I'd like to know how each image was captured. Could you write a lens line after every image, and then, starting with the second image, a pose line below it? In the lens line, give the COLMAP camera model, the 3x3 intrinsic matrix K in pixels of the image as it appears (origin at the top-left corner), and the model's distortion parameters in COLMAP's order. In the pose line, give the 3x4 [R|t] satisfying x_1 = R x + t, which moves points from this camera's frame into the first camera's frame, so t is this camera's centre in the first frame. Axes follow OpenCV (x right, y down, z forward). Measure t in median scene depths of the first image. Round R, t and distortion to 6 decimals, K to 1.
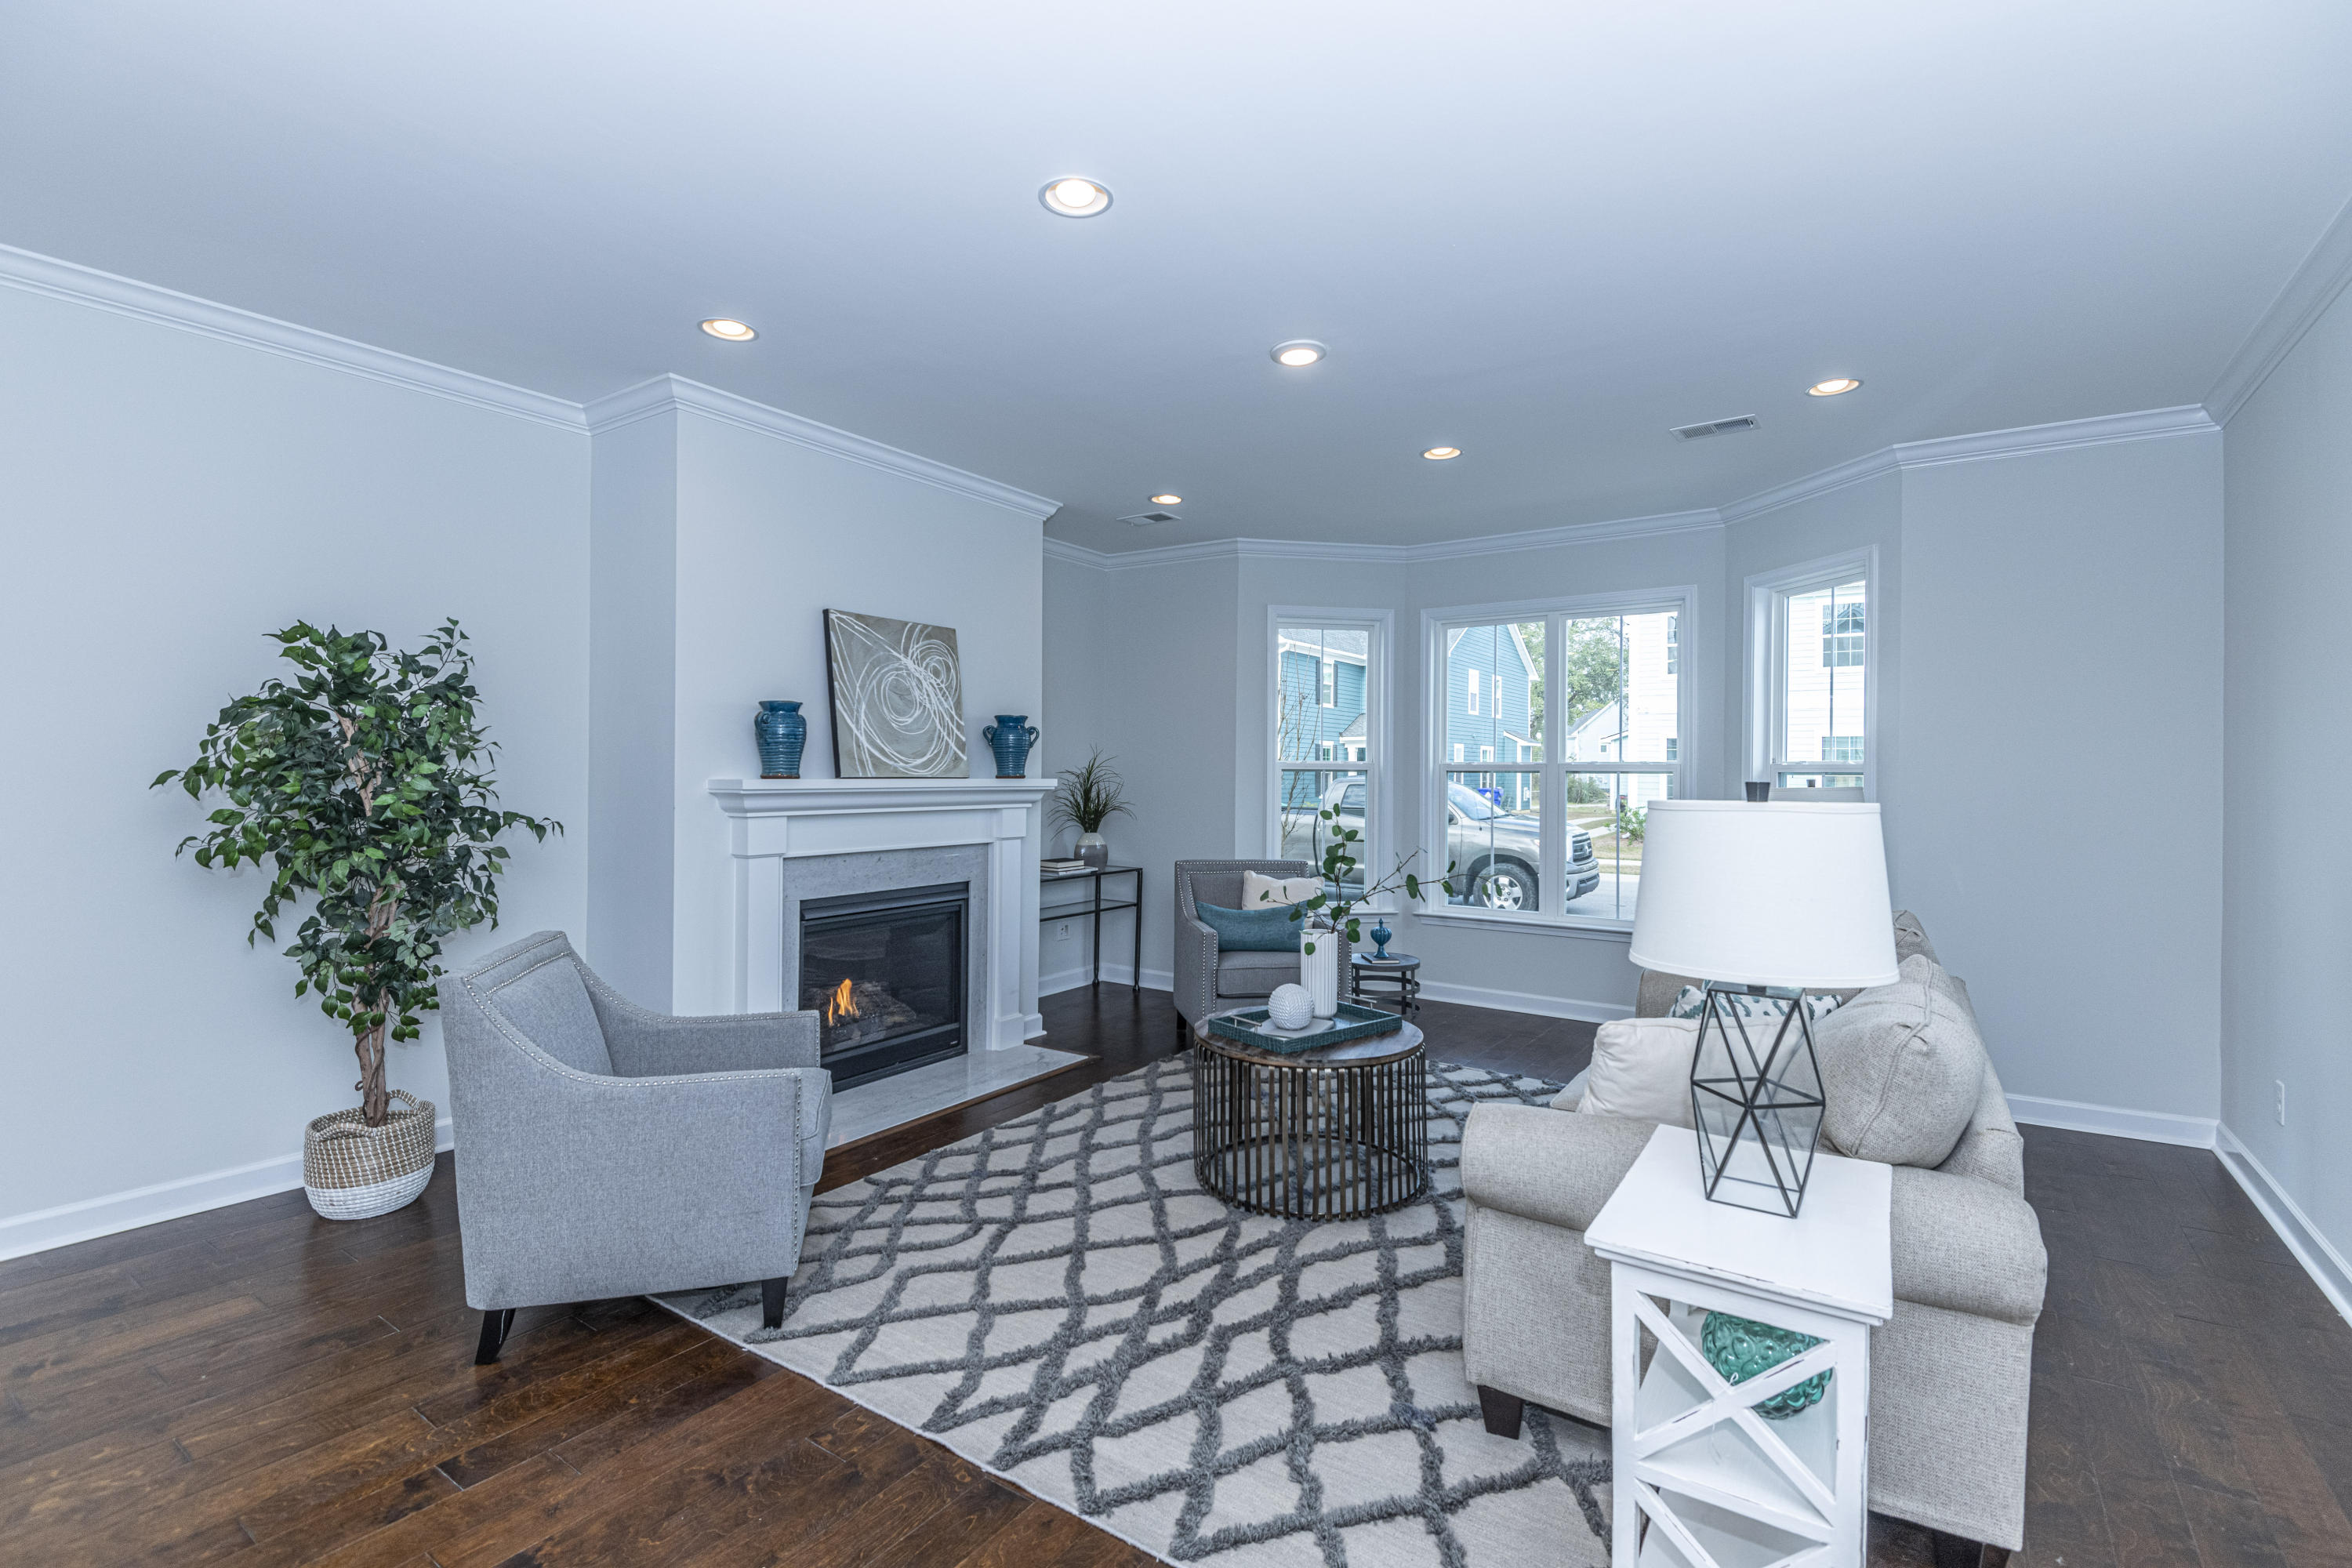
lens RADIAL K [[1065.3, 0, 1175.7], [0, 1065.3, 774.7], [0, 0, 1]] dist [0.000842, -0.009815]
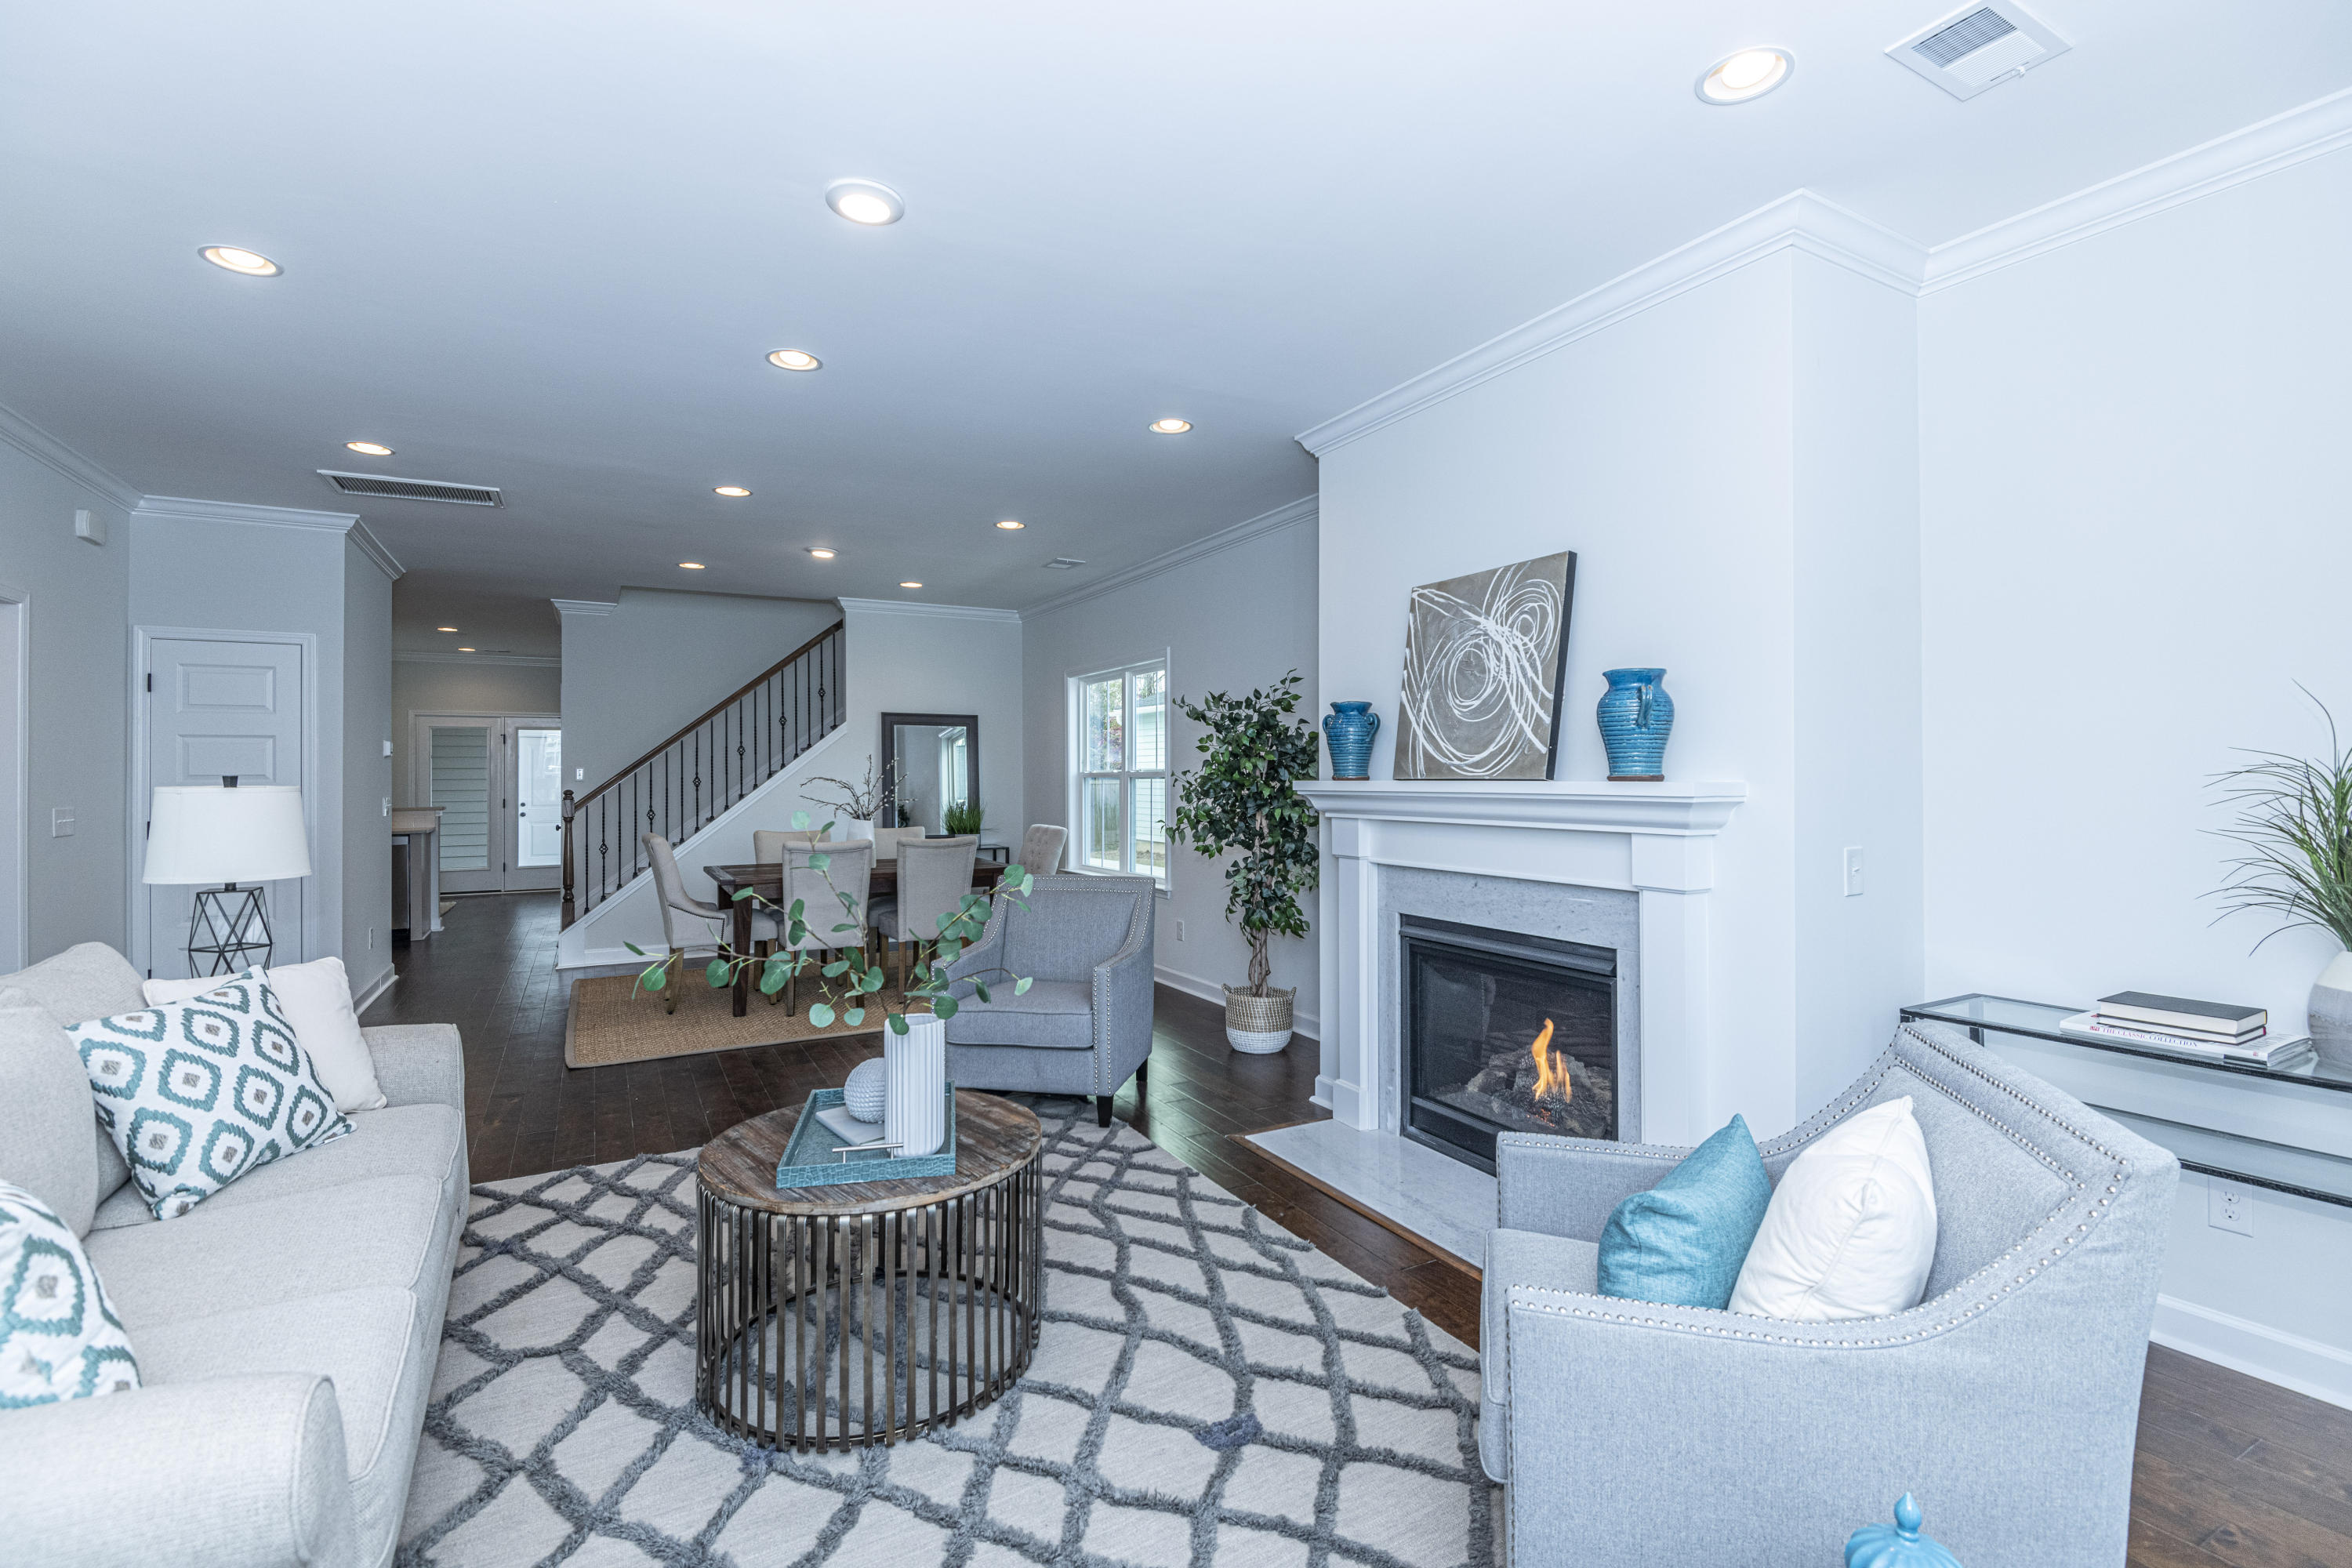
lens RADIAL K [[1065.3, 0, 1195.7], [0, 1065.3, 769.2], [0, 0, 1]] dist [0.000842, -0.009815]
pose [[-0.438430, -0.012236, -0.898682, 0.703341], [-0.003349, 0.999923, -0.011981, 0.006888], [0.898759, -0.002243, -0.438437, 1.588435]]
